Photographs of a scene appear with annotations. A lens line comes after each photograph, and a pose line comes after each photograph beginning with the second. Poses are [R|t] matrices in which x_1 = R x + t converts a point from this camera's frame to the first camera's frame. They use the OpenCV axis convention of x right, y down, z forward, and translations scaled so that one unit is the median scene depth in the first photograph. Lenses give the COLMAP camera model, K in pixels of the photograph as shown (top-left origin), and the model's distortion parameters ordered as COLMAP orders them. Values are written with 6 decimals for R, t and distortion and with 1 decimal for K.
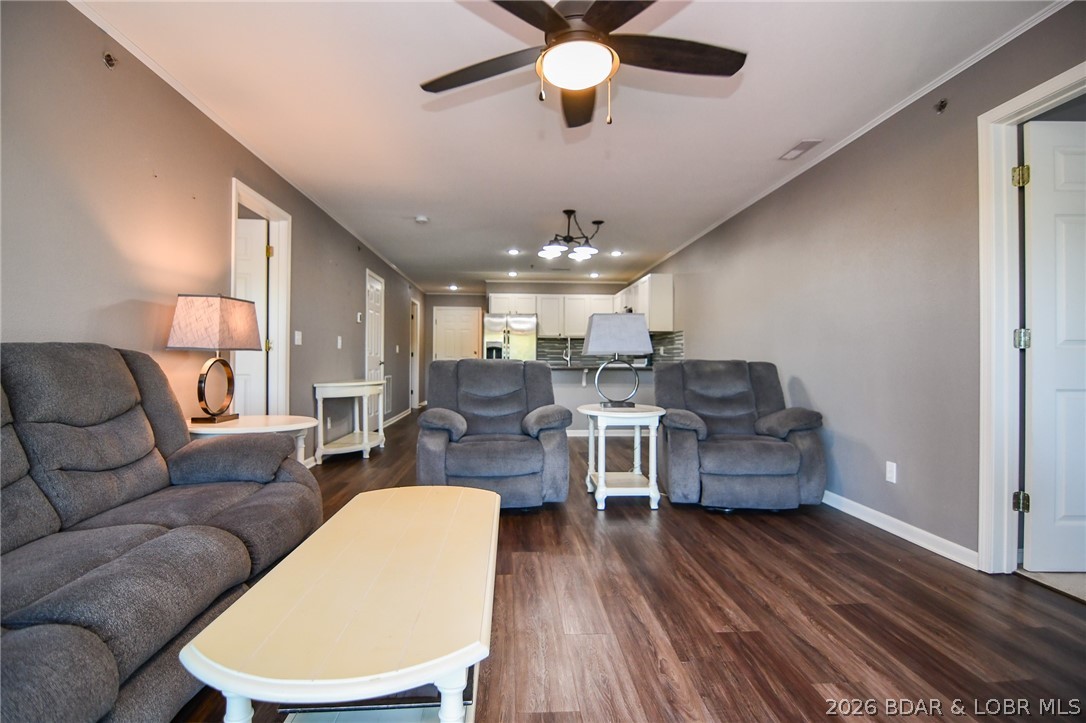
lens RADIAL K [[545.2, 0, 537.3], [0, 545.2, 334.2], [0, 0, 1]] dist [-0.016591, -0.000737]
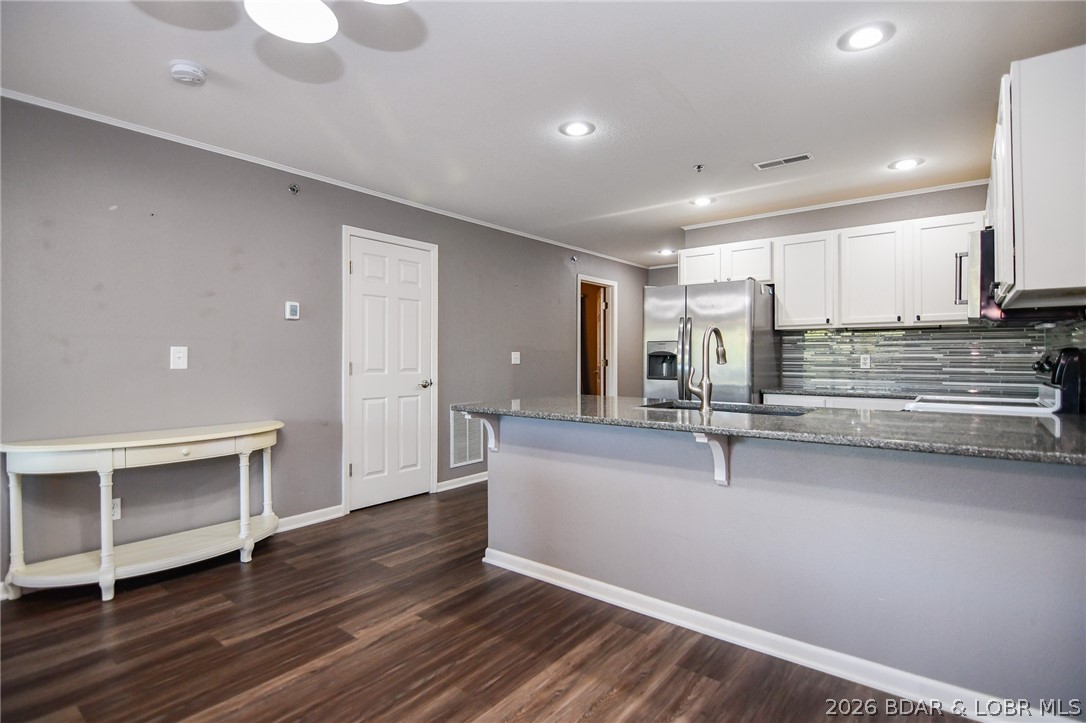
lens RADIAL K [[526.7, 0, 534.5], [0, 526.7, 357.4], [0, 0, 1]] dist [0.001800, -0.011855]
pose [[0.735354, -0.003841, -0.677672, 0.314707], [0.038849, 0.998578, 0.036496, 0.011130], [0.676569, -0.053165, 0.734458, 1.044318]]
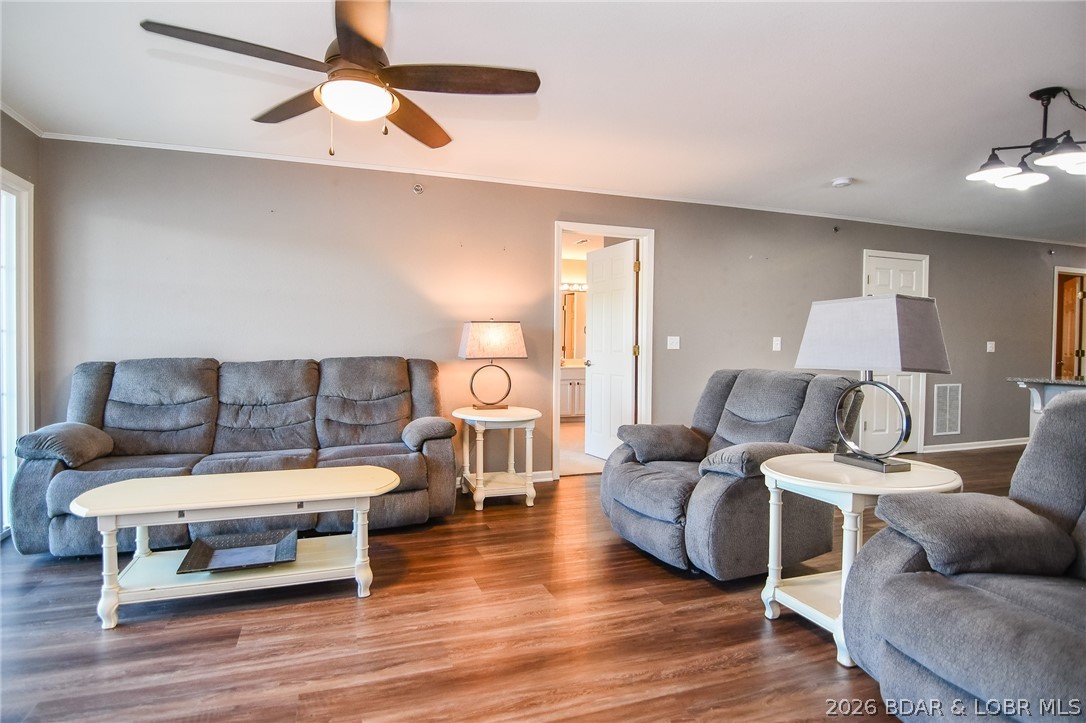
lens RADIAL K [[556.9, 0, 543.0], [0, 556.9, 361.5], [0, 0, 1]] dist [-0.011230, -0.000581]
pose [[0.271727, 0.024598, -0.962060, 0.510614], [0.043351, 0.998346, 0.037770, -0.010251], [0.961398, -0.051969, 0.270211, 0.448260]]
